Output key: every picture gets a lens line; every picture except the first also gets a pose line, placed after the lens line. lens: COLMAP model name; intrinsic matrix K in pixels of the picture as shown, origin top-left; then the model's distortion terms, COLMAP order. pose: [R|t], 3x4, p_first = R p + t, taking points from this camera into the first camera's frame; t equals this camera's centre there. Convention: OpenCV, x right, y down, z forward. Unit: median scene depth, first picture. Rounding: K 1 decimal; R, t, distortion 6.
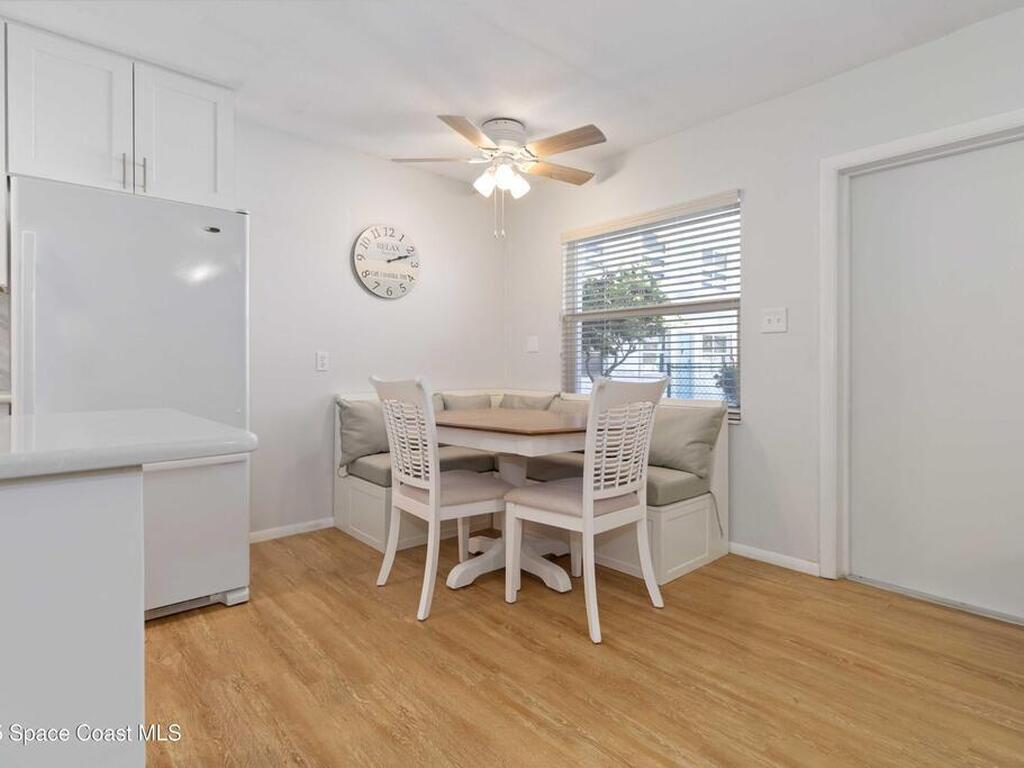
lens RADIAL K [[533.9, 0, 511.6], [0, 533.9, 366.0], [0, 0, 1]] dist [0.001426, 0.000696]
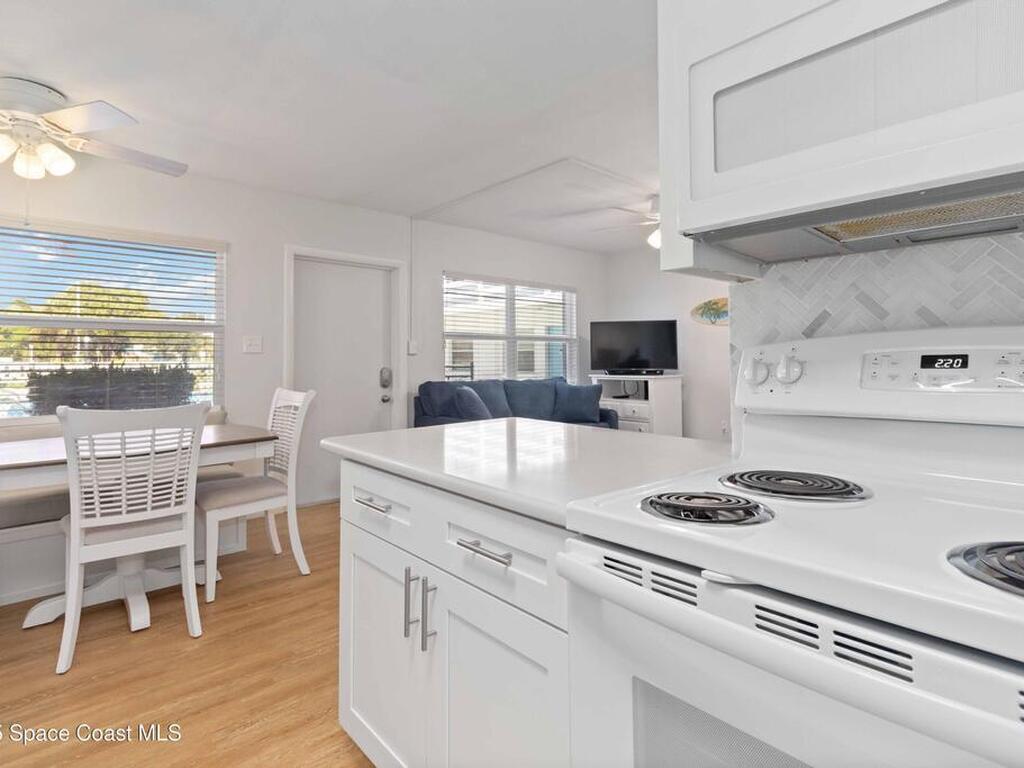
lens RADIAL K [[540.0, 0, 519.9], [0, 540.0, 350.4], [0, 0, 1]] dist [0.013314, 0.000712]
pose [[-0.014369, 0.021834, 0.999658, -1.137346], [0.003911, 0.999755, -0.021780, -0.043404], [-0.999889, 0.003596, -0.014451, 0.383022]]
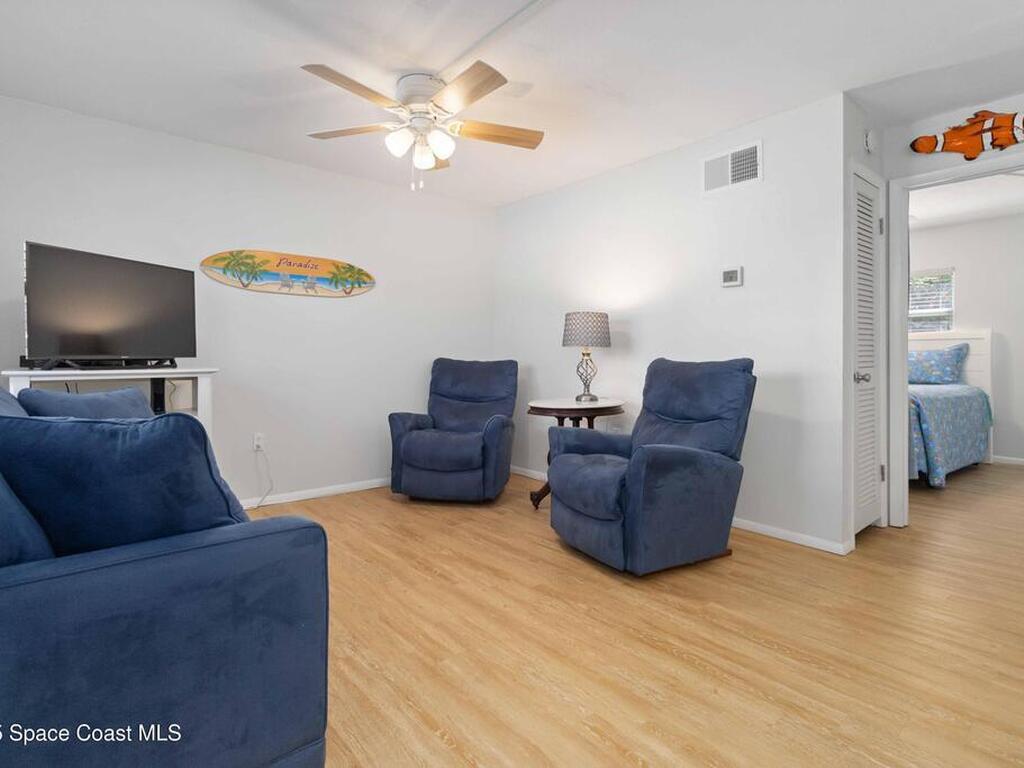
lens RADIAL K [[540.0, 0, 519.9], [0, 540.0, 350.4], [0, 0, 1]] dist [0.013314, 0.000712]
pose [[-0.999808, 0.003334, 0.019319, 0.471530], [0.003092, 0.999916, -0.012559, -0.003813], [-0.019359, -0.012496, -0.999735, 1.059419]]
